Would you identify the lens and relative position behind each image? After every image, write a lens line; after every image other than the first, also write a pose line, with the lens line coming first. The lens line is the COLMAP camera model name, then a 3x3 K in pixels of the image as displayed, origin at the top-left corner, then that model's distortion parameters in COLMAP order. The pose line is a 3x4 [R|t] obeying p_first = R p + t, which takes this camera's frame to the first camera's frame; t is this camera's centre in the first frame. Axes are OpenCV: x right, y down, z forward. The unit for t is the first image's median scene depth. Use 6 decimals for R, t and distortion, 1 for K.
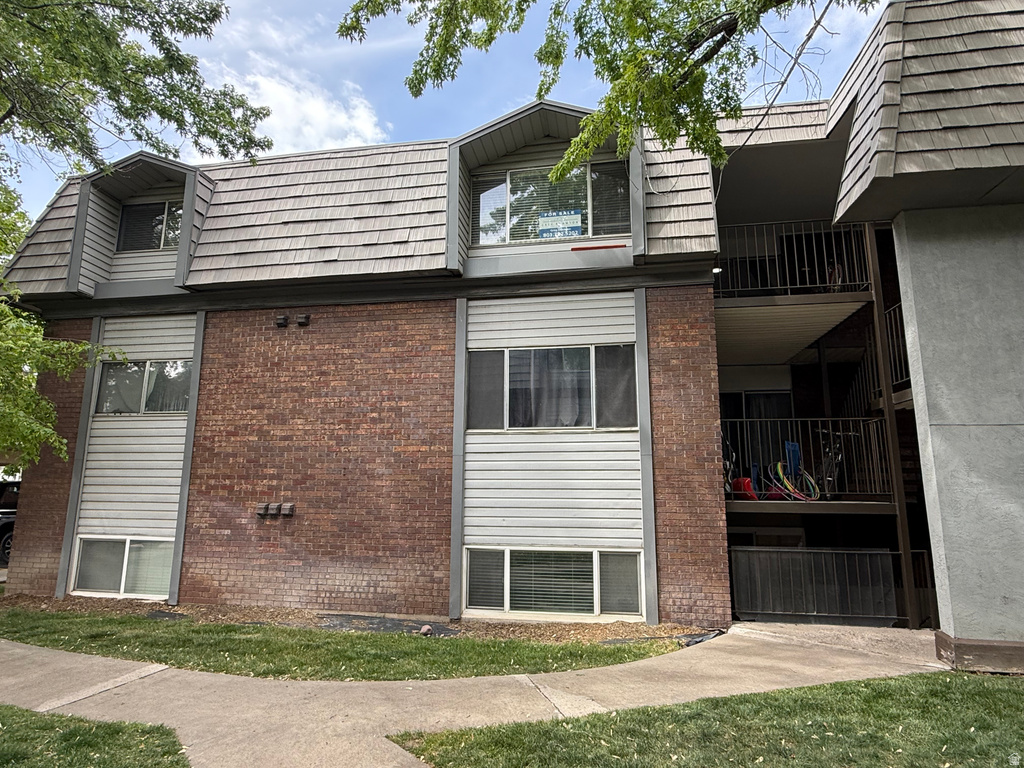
lens RADIAL K [[568.1, 0, 509.7], [0, 568.1, 386.8], [0, 0, 1]] dist [-0.000124, 0.001759]
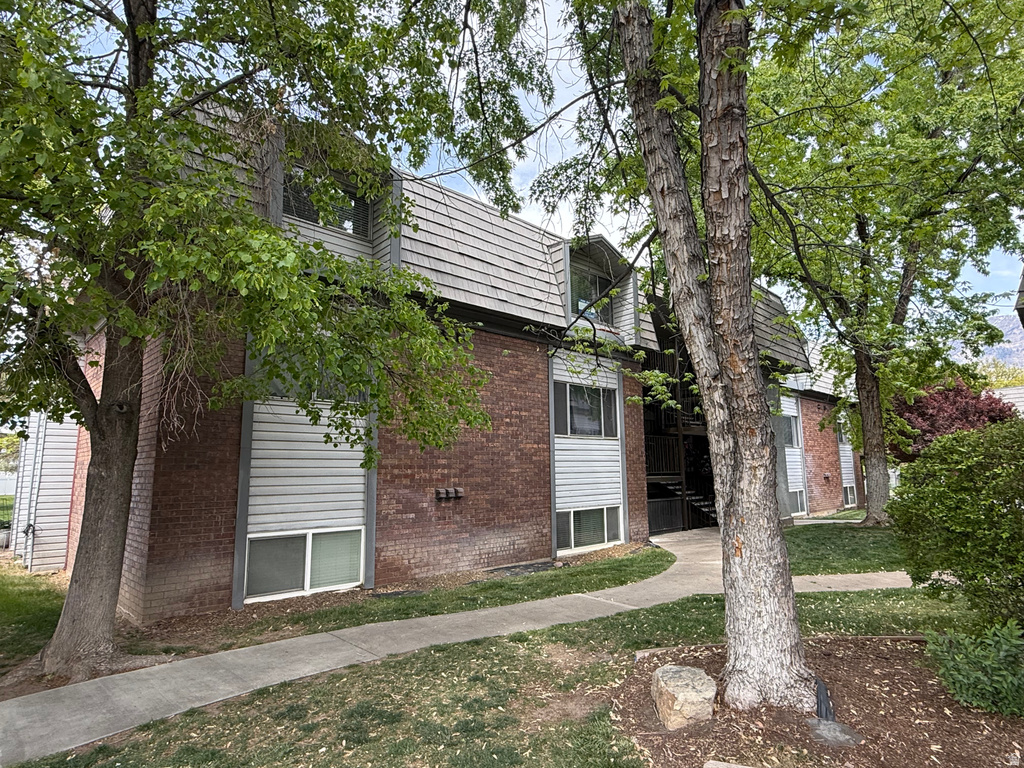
lens RADIAL K [[568.1, 0, 510.8], [0, 568.1, 381.8], [0, 0, 1]] dist [-0.000124, 0.001759]
pose [[0.592494, 0.111287, 0.797851, -1.332532], [-0.126030, 0.991022, -0.044640, 0.018653], [-0.795655, -0.074104, 0.601200, 0.190906]]
